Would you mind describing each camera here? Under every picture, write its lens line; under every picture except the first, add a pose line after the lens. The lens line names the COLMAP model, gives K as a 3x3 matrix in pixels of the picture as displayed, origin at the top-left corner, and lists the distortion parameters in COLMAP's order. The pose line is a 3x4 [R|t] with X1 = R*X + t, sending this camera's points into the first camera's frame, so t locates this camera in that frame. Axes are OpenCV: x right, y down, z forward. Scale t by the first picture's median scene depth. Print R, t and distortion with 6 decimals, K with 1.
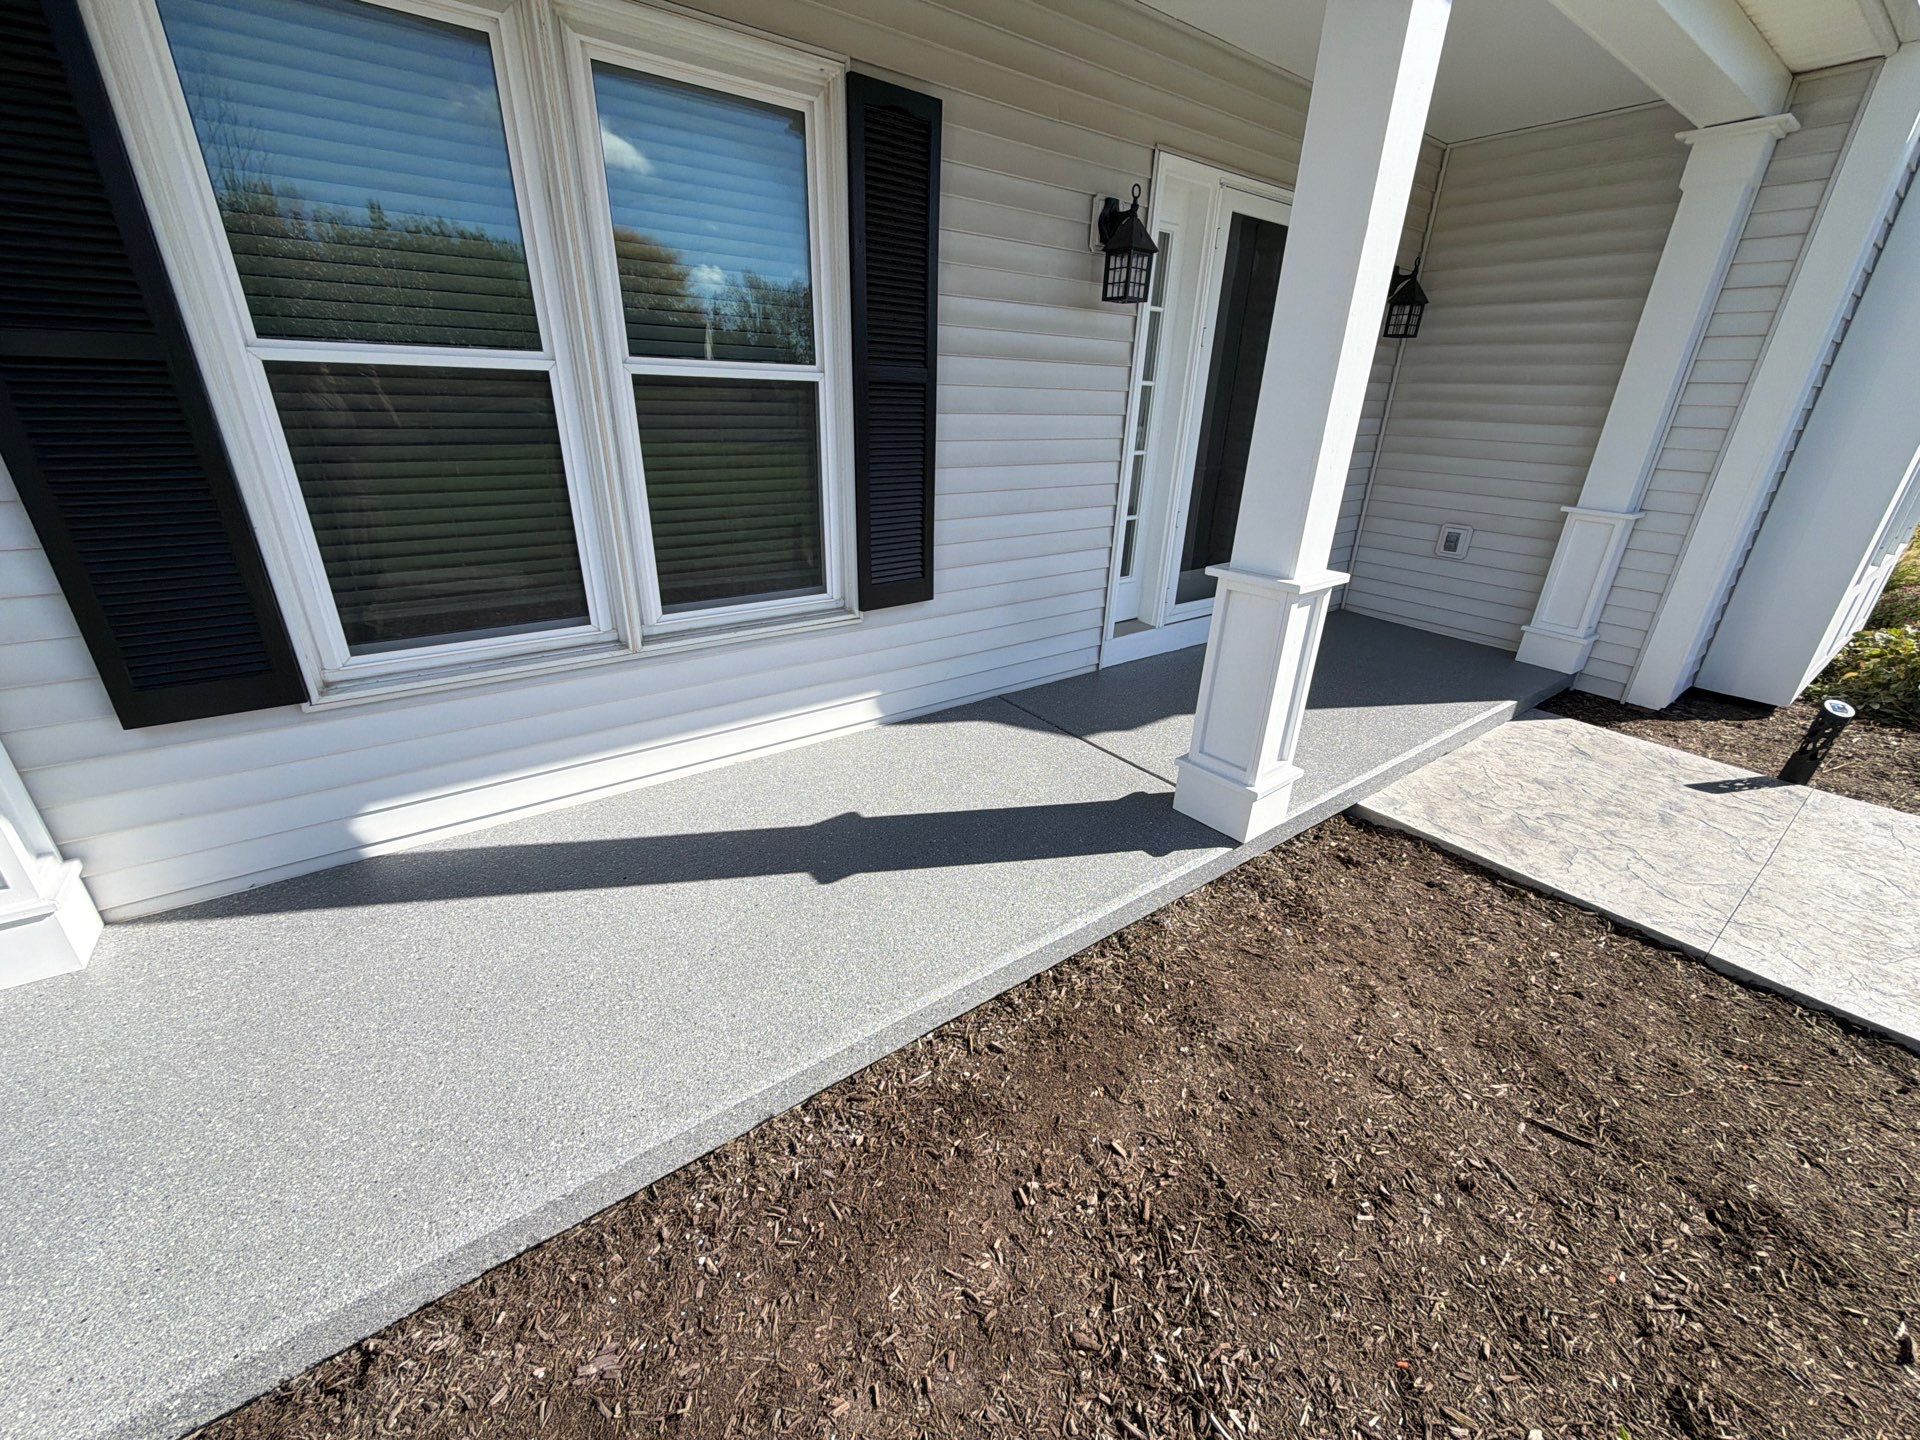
lens RADIAL K [[761.9, 0, 959.0], [0, 761.9, 721.1], [0, 0, 1]] dist [-0.001643, 0.000377]
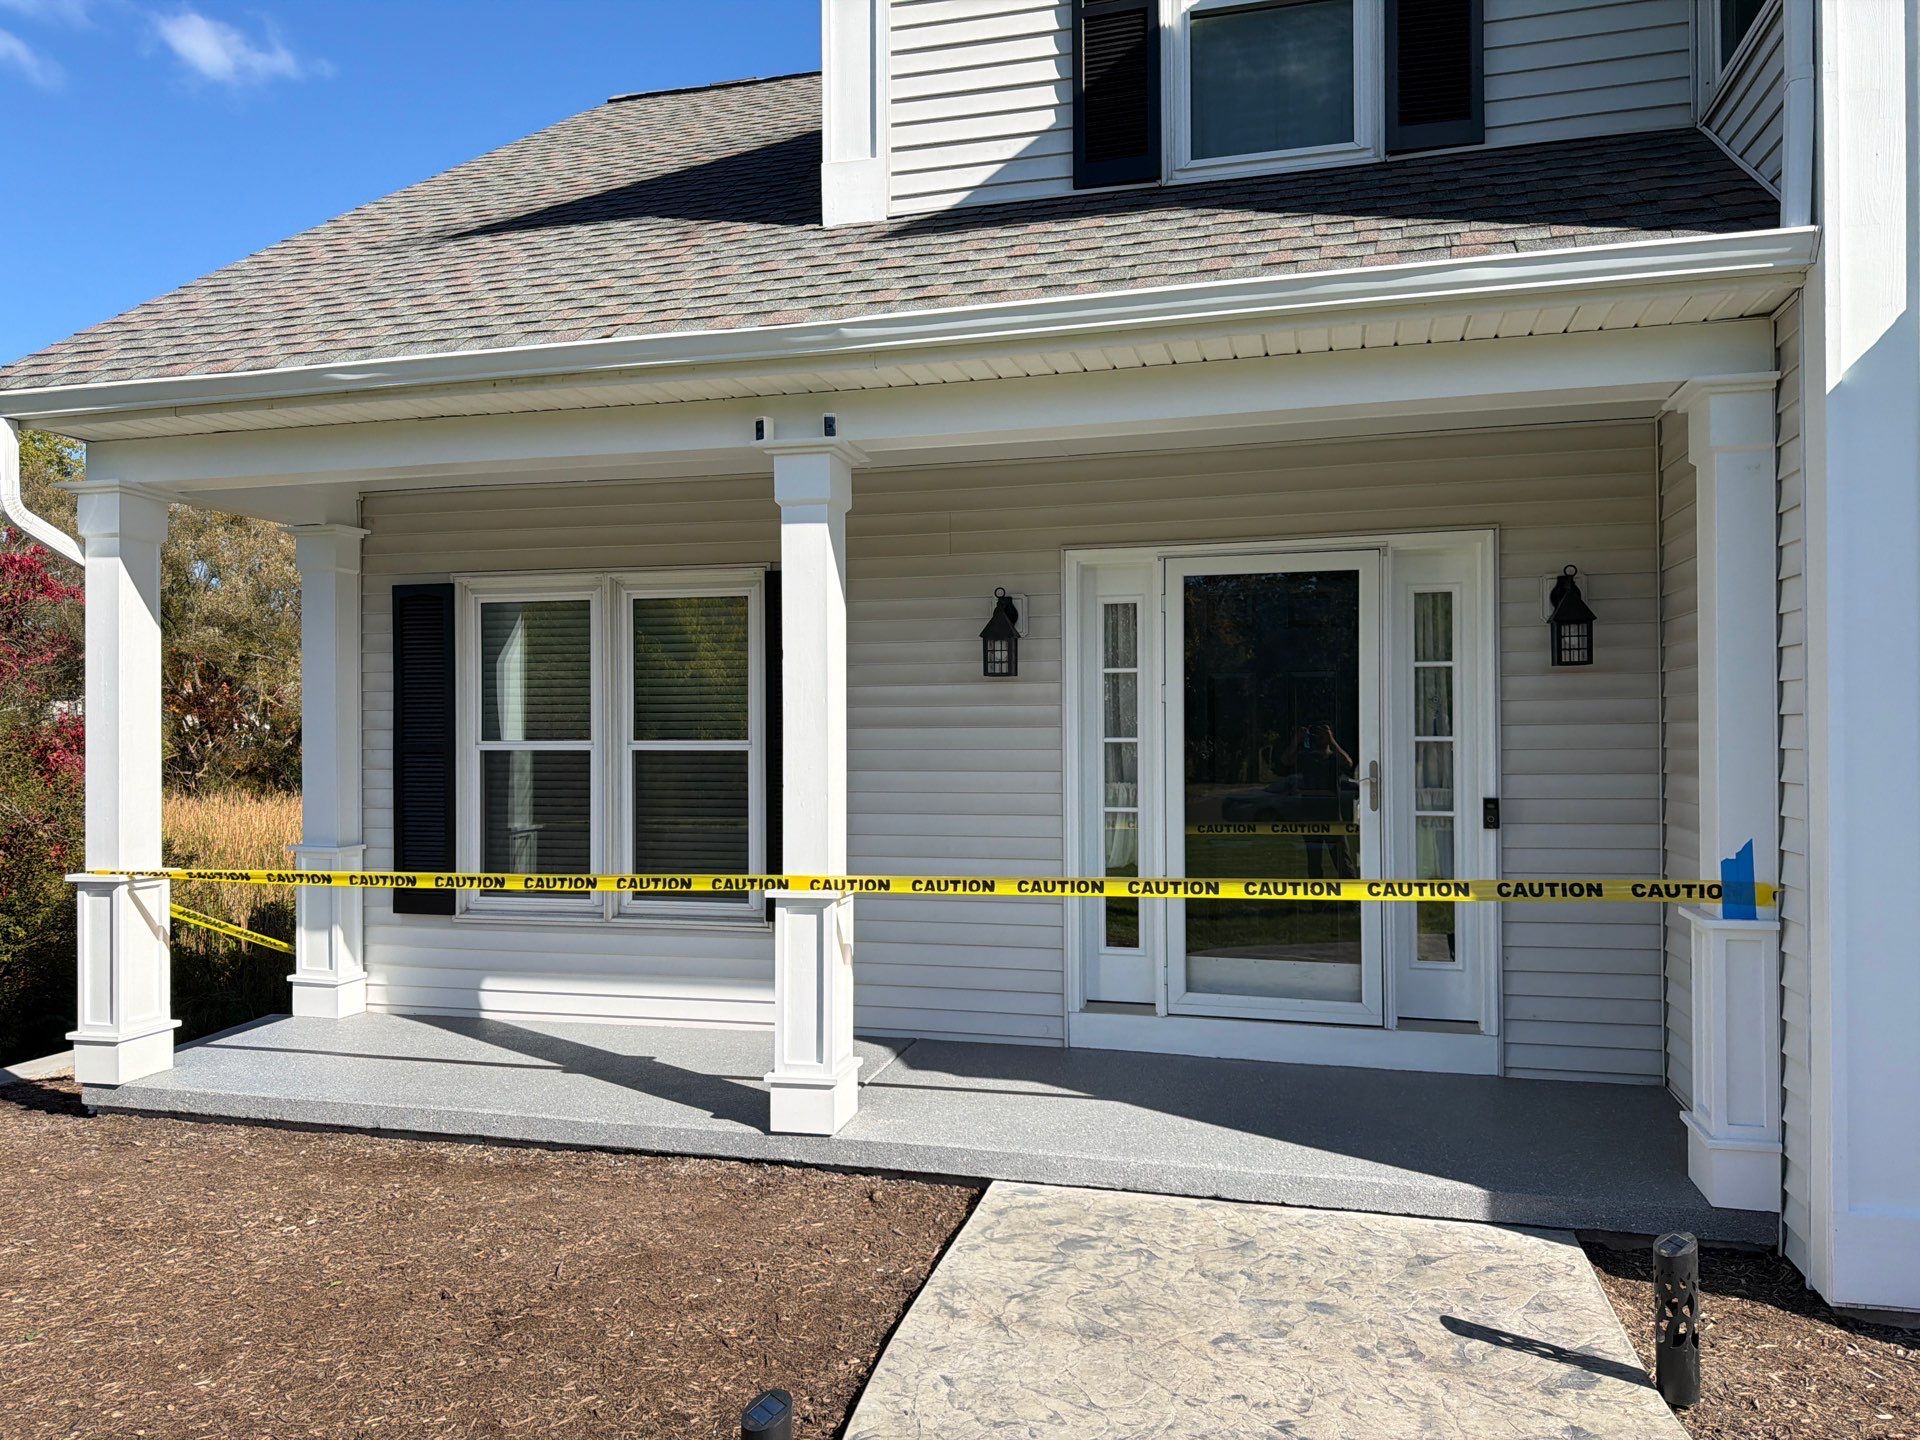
lens RADIAL K [[1347.6, 0, 955.7], [0, 1347.6, 703.3], [0, 0, 1]] dist [0.022675, -0.028155]
pose [[0.620424, -0.048468, -0.782768, 1.765913], [-0.291491, 0.912338, -0.287528, 0.067371], [0.728085, 0.406559, 0.551908, -0.111906]]
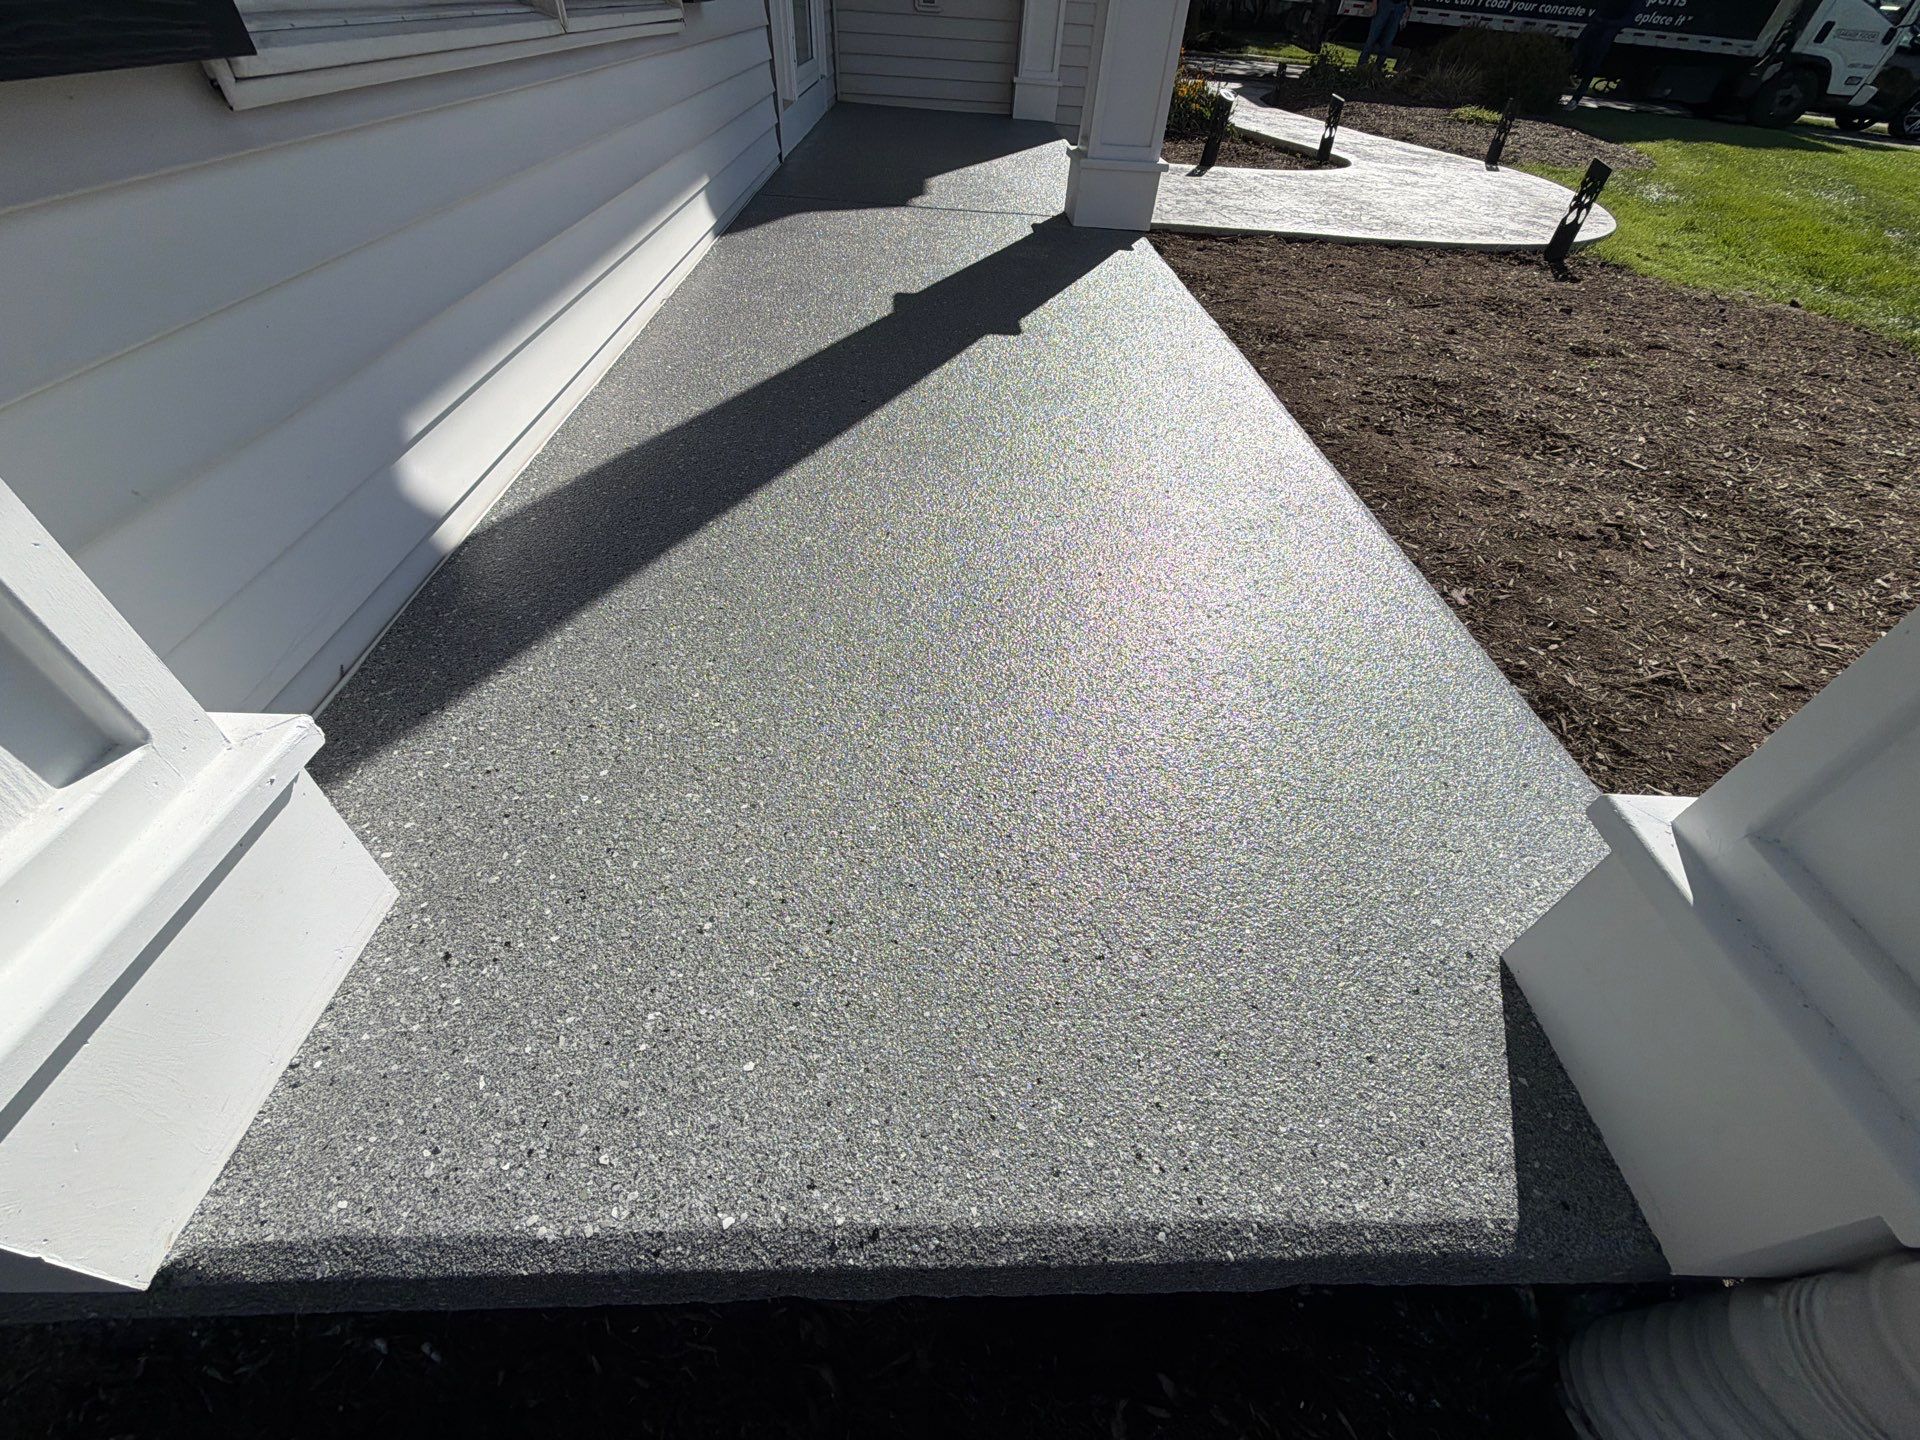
lens RADIAL K [[761.9, 0, 960.1], [0, 761.9, 719.0], [0, 0, 1]] dist [-0.001643, 0.000377]
pose [[0.579812, -0.563114, 0.588830, -0.712110], [0.287712, 0.817663, 0.498648, 0.092587], [-0.762259, -0.119709, 0.636106, 0.351139]]
